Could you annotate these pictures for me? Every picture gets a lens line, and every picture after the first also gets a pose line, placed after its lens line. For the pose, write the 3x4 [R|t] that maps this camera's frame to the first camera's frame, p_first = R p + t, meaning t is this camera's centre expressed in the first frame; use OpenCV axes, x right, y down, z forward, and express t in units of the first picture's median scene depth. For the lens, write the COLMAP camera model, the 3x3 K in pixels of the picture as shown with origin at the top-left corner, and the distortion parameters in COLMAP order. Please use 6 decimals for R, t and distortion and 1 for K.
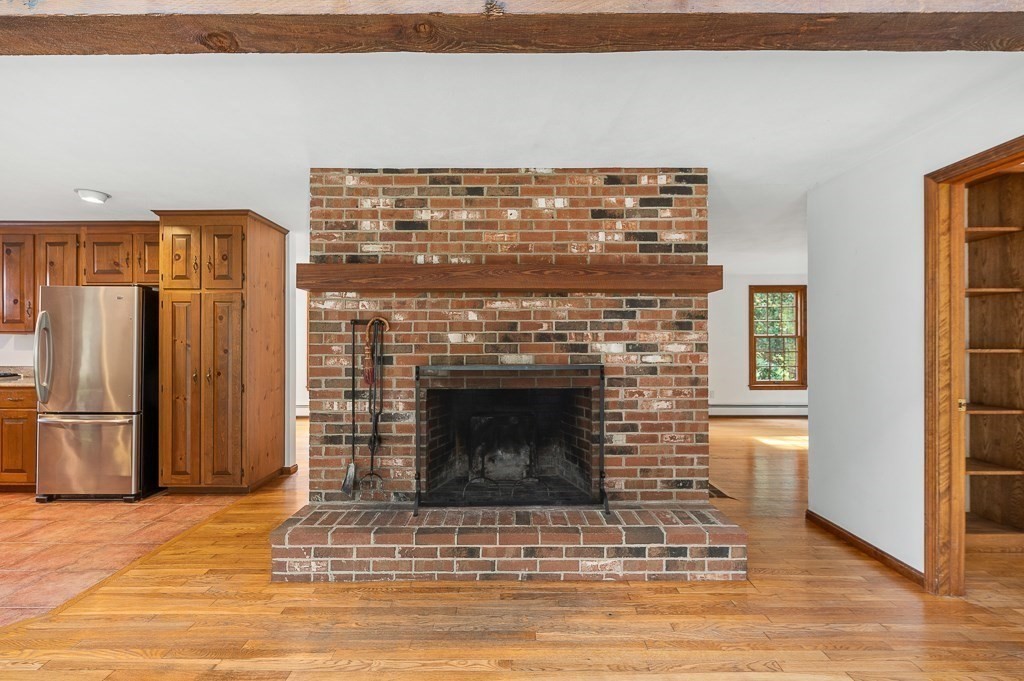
lens RADIAL K [[450.8, 0, 509.7], [0, 450.8, 340.1], [0, 0, 1]] dist [-0.000091, -0.000462]
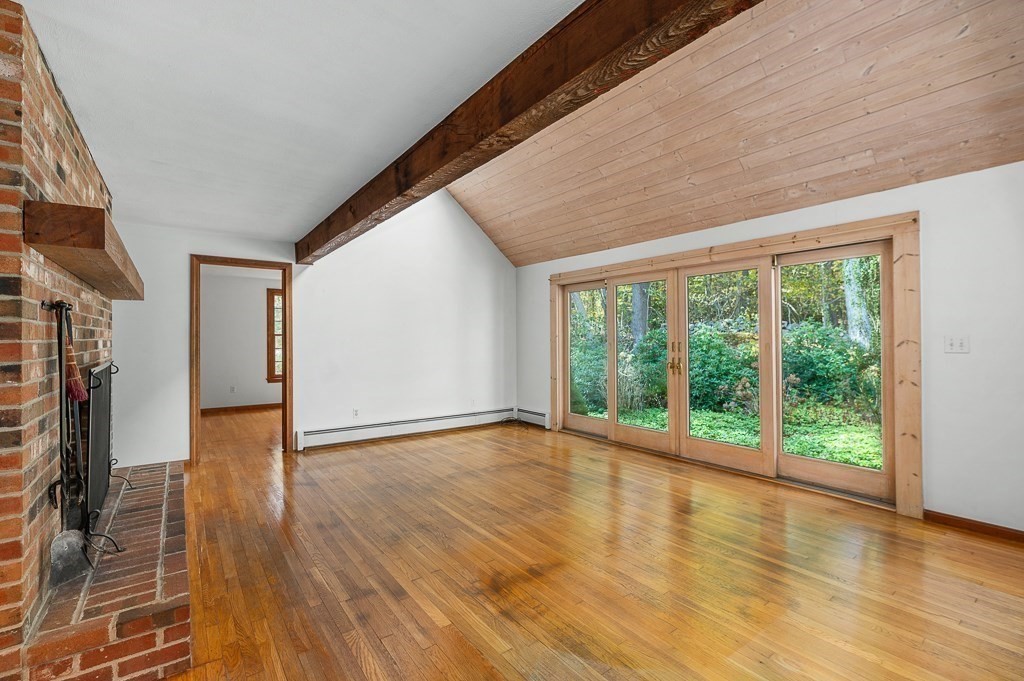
lens RADIAL K [[450.8, 0, 509.7], [0, 450.8, 340.1], [0, 0, 1]] dist [-0.000091, -0.000462]
pose [[-0.594405, 0.004209, 0.804155, -1.183241], [0.001755, 0.999991, -0.003937, 0.010697], [-0.804164, -0.000929, -0.594407, 0.847795]]
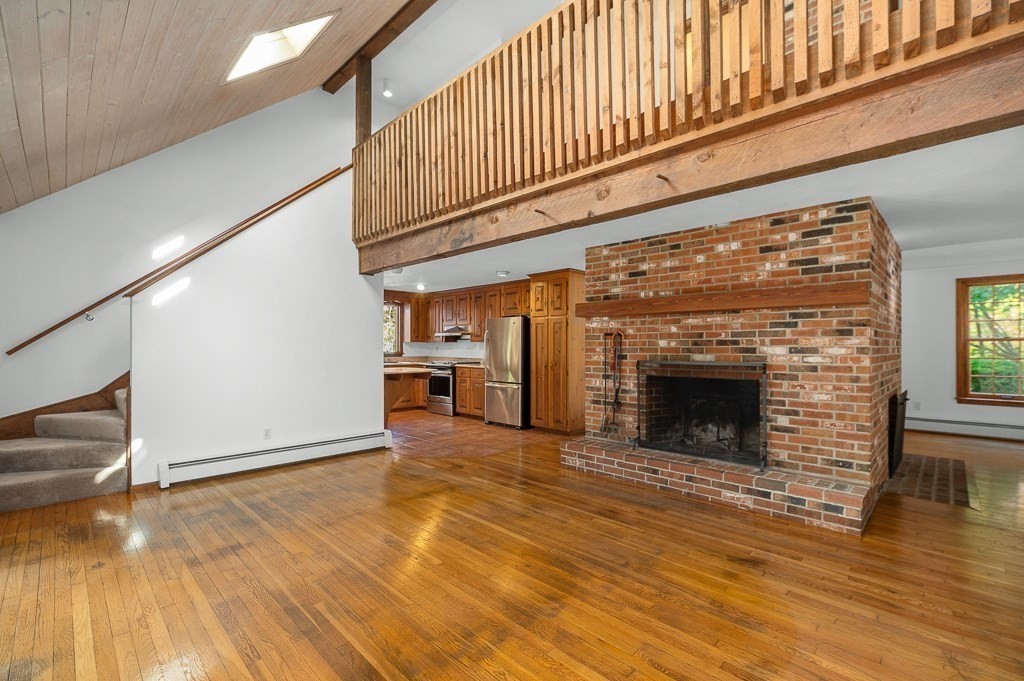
lens RADIAL K [[450.8, 0, 509.7], [0, 450.8, 340.1], [0, 0, 1]] dist [-0.000091, -0.000462]
pose [[0.710430, -0.009447, -0.703704, 0.596306], [0.005006, 0.999952, -0.008370, -0.005682], [0.703750, 0.002423, 0.710444, -0.475723]]
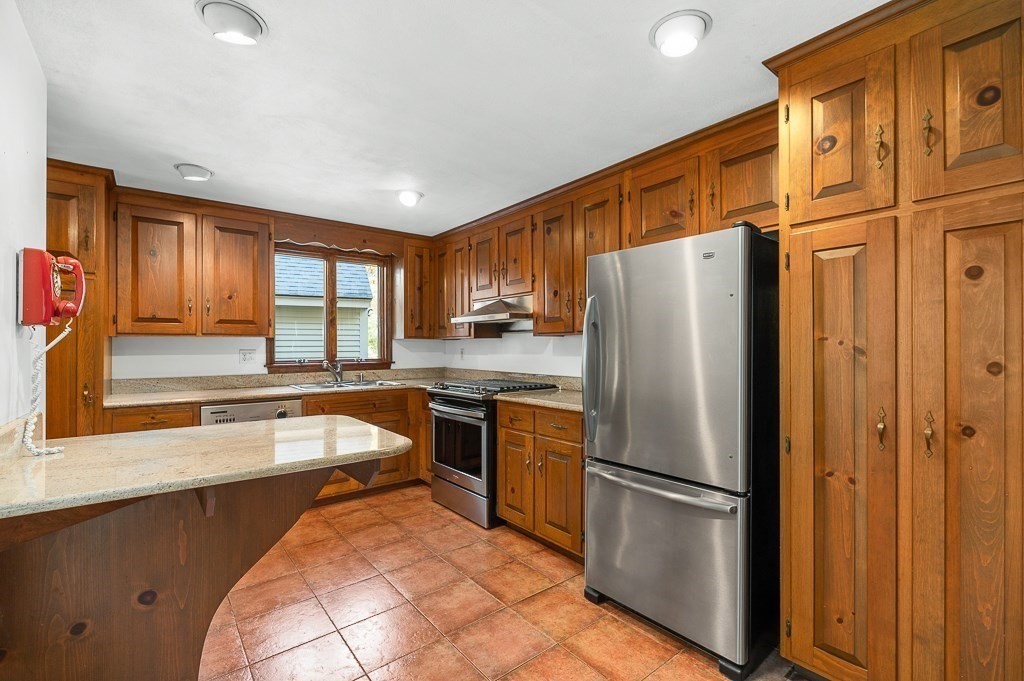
lens RADIAL K [[450.8, 0, 509.7], [0, 450.8, 340.1], [0, 0, 1]] dist [-0.000091, -0.000462]
pose [[0.623884, -0.014504, -0.781382, -0.783275], [0.004742, 0.999880, -0.014773, 0.008512], [0.781502, 0.005512, 0.623878, 0.658598]]
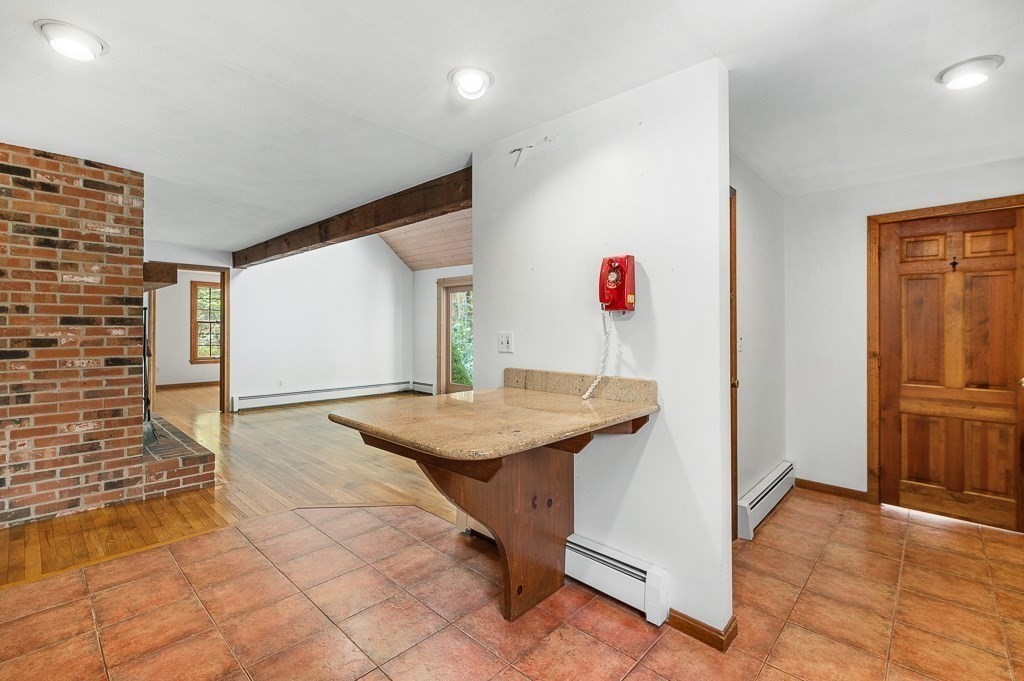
lens RADIAL K [[450.1, 0, 510.7], [0, 450.1, 328.2], [0, 0, 1]] dist [0.000628, -0.000002]
pose [[-0.728816, -0.000046, 0.684709, -1.884978], [-0.005084, 0.999973, -0.005345, 0.014169], [-0.684690, -0.007377, -0.728797, 1.180712]]
